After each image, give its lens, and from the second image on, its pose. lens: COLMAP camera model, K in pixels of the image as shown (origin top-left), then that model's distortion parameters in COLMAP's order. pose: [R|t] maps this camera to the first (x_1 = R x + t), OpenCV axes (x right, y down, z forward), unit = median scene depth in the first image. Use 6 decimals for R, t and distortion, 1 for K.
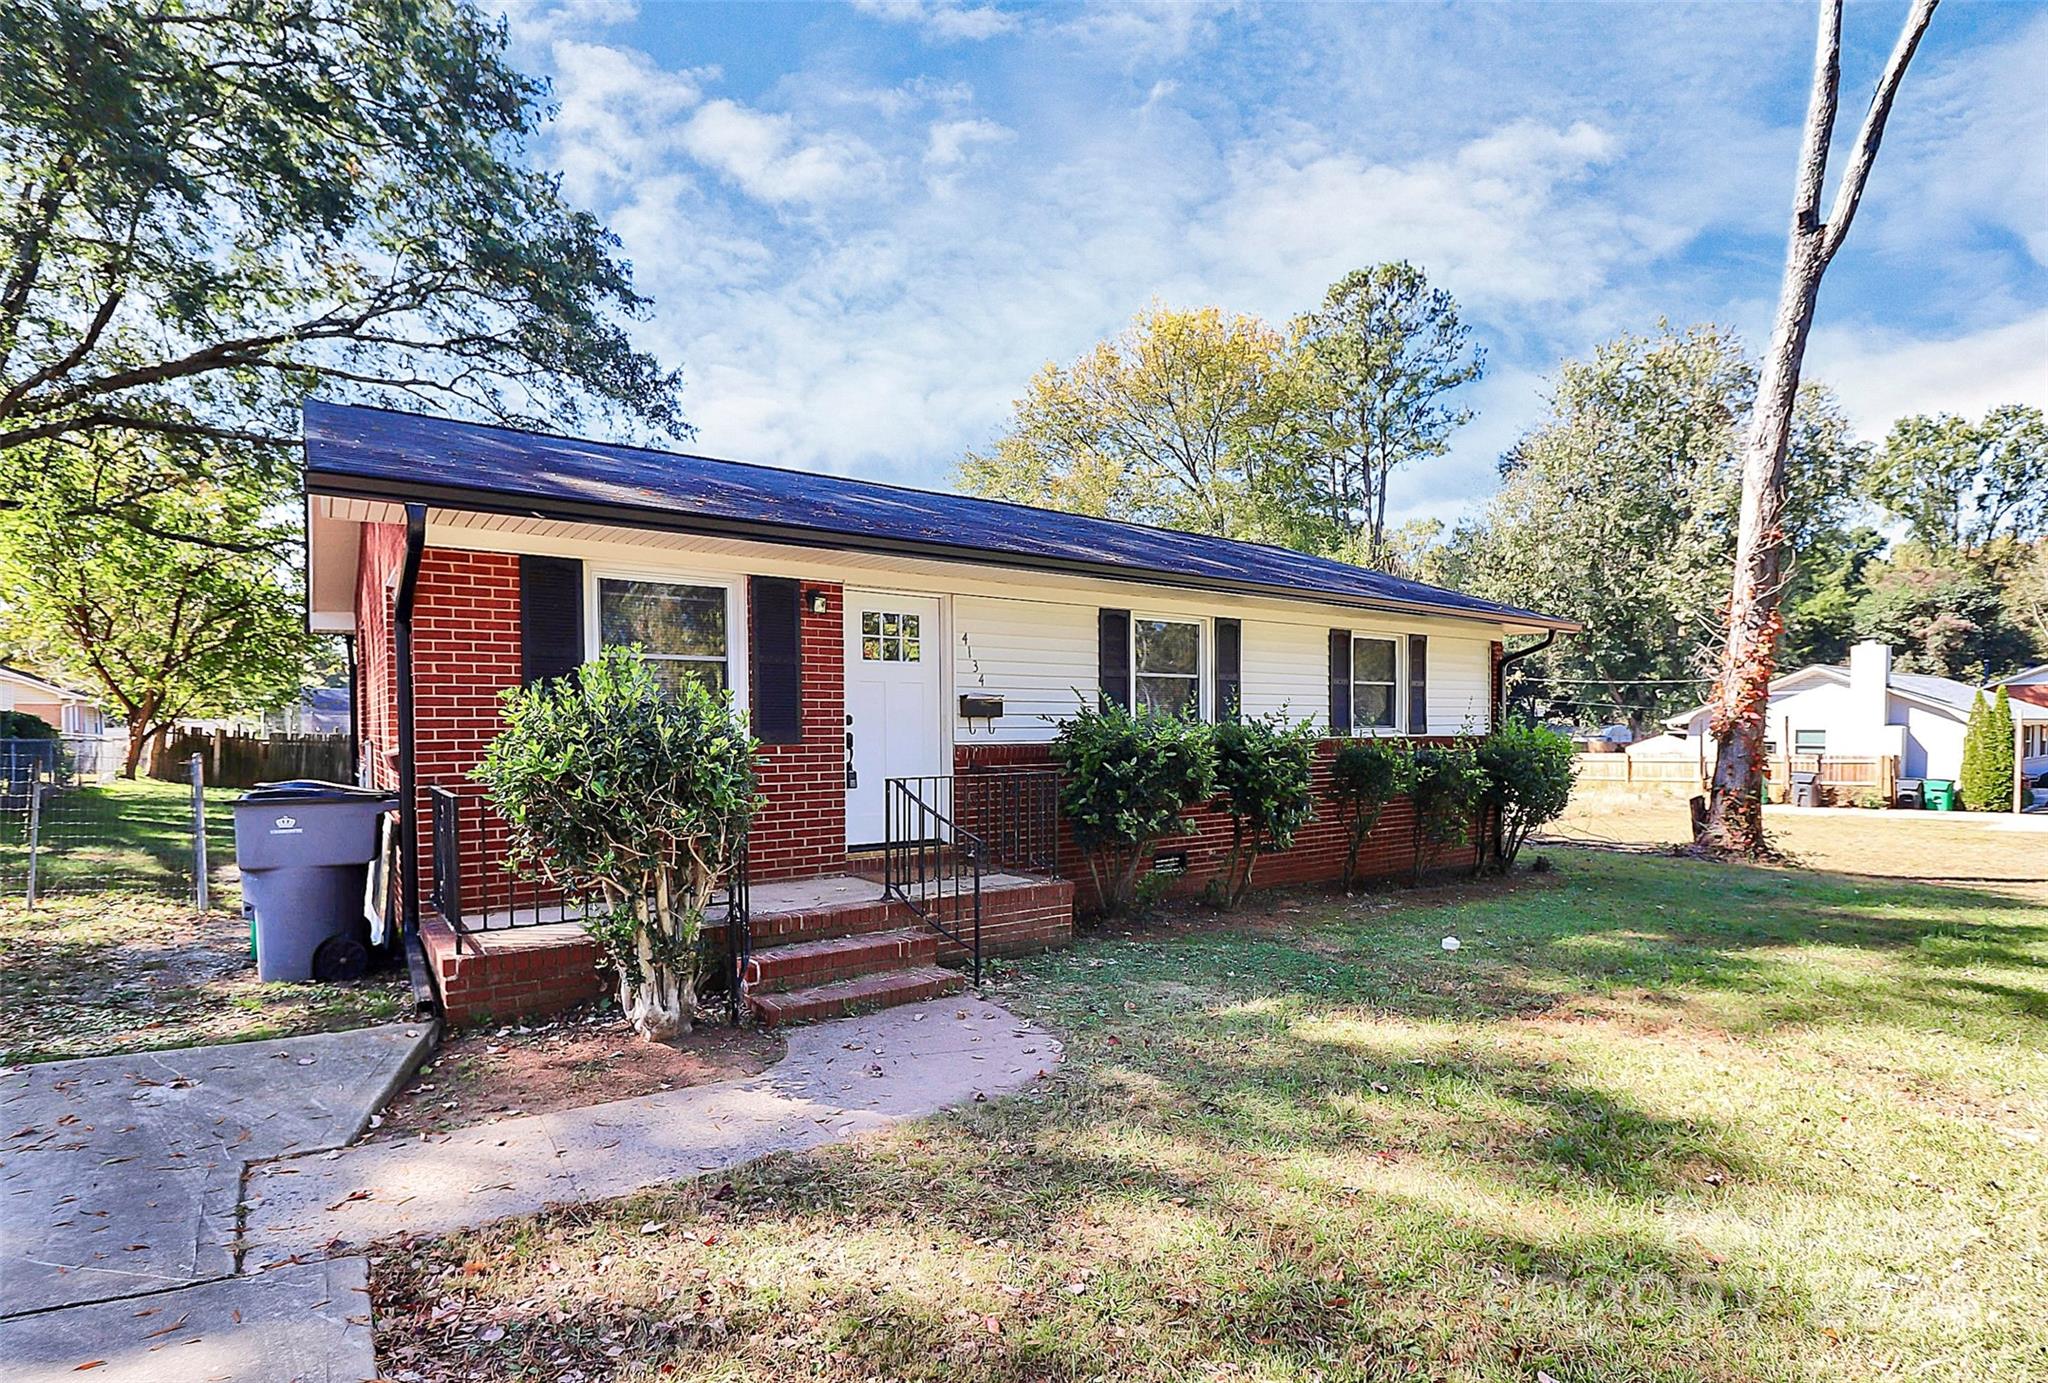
lens RADIAL K [[972.5, 0, 1038.6], [0, 972.5, 747.6], [0, 0, 1]] dist [-0.005627, -0.008190]
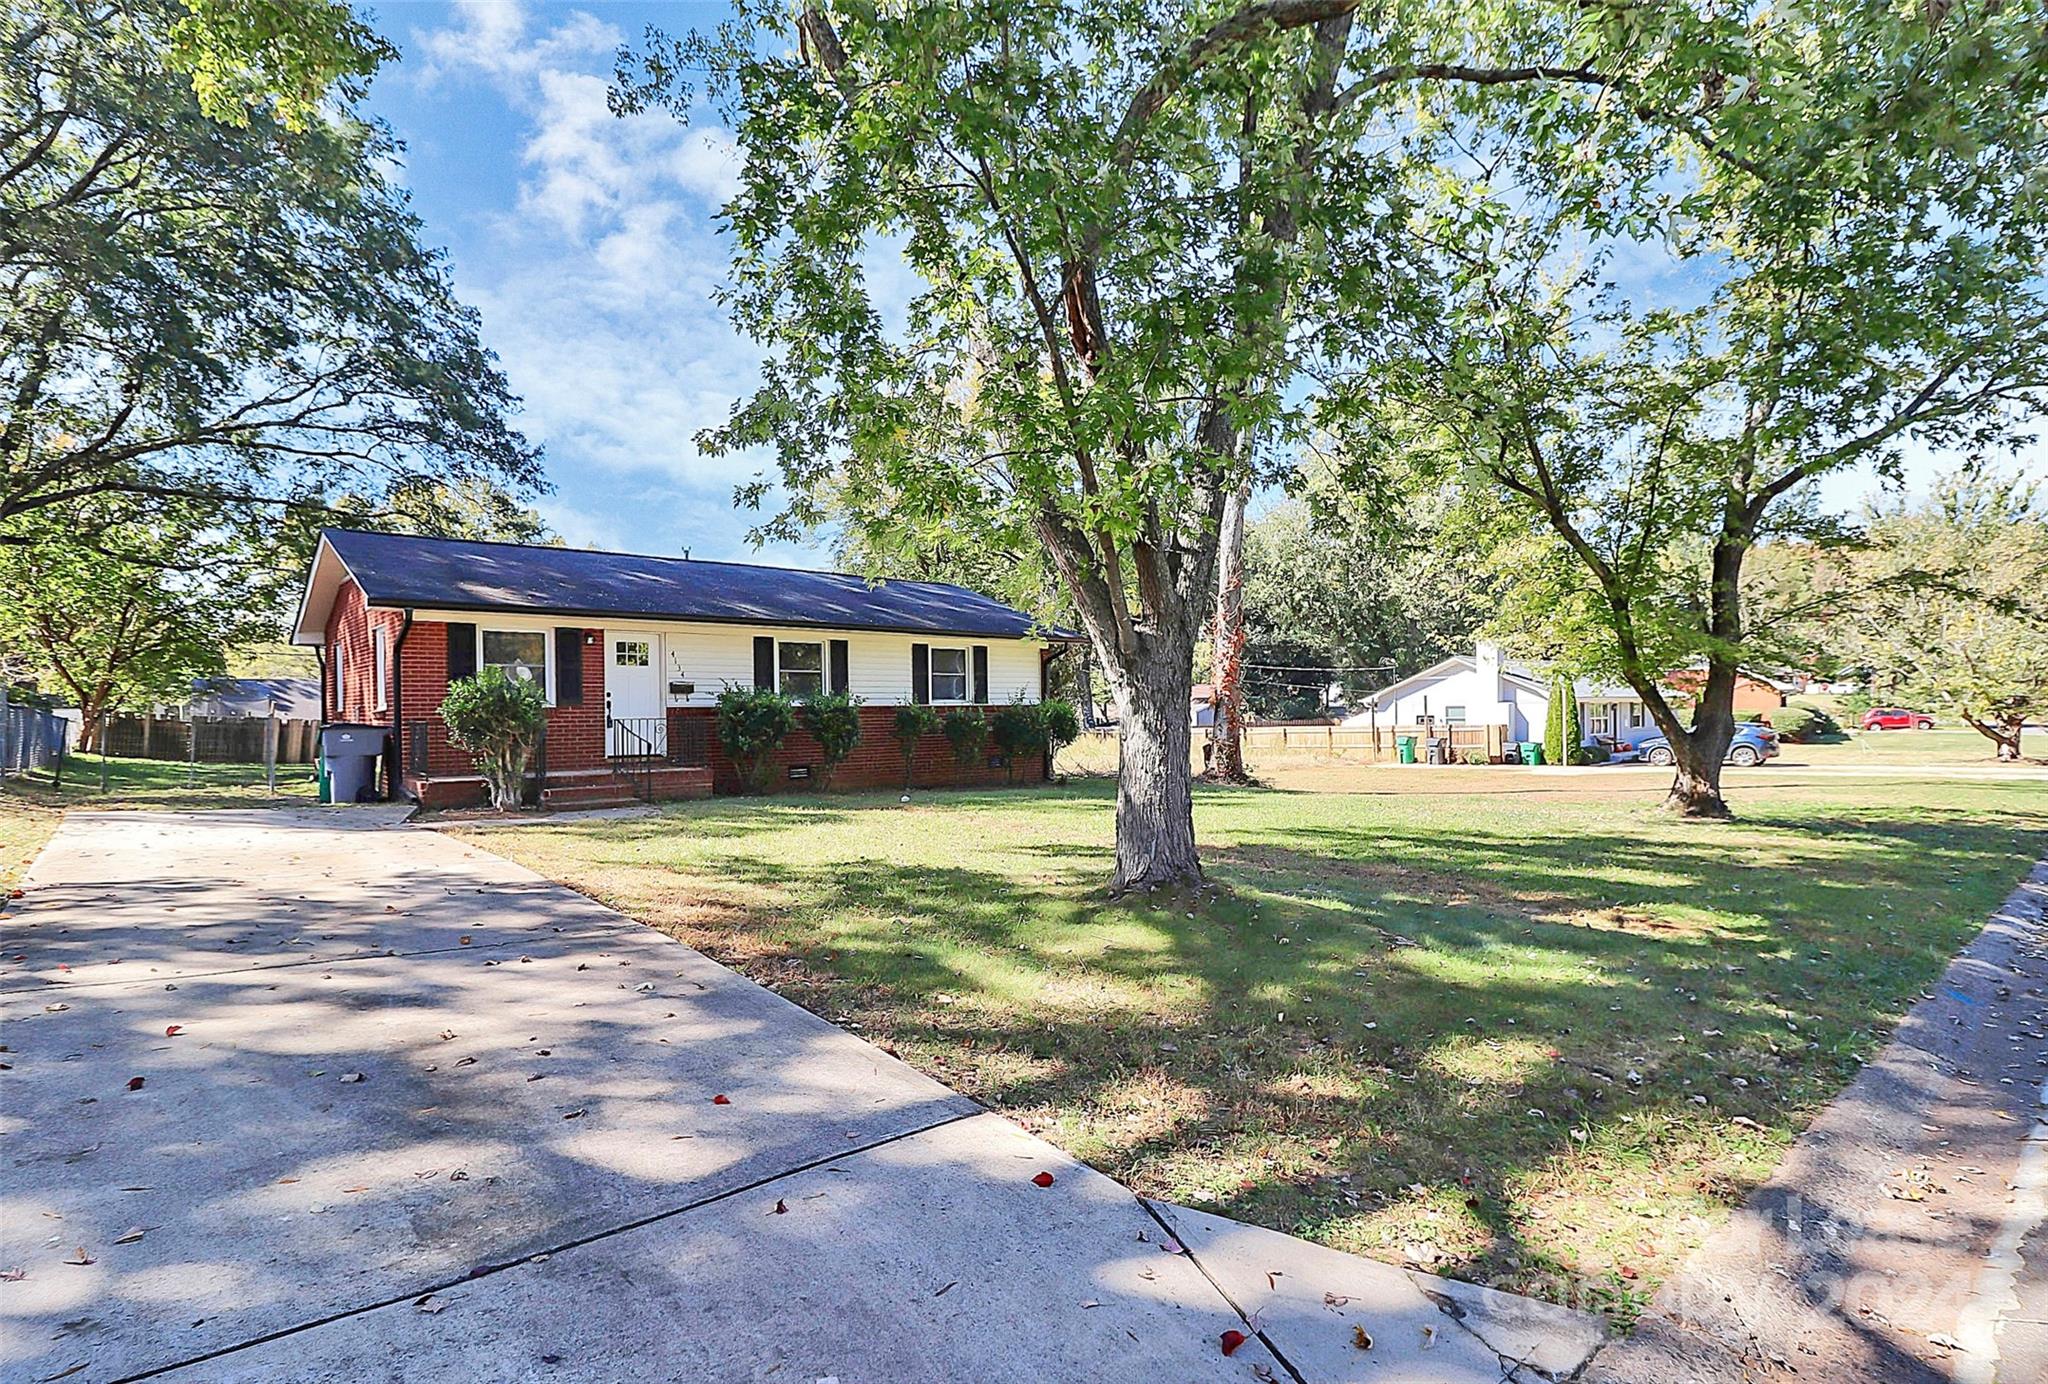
lens RADIAL K [[972.5, 0, 1029.4], [0, 972.5, 708.8], [0, 0, 1]] dist [-0.005627, -0.008190]
pose [[0.995716, -0.006872, 0.092206, 0.194908], [0.009275, 0.999628, -0.025659, 0.024435], [-0.091995, 0.026404, 0.995409, -0.438904]]
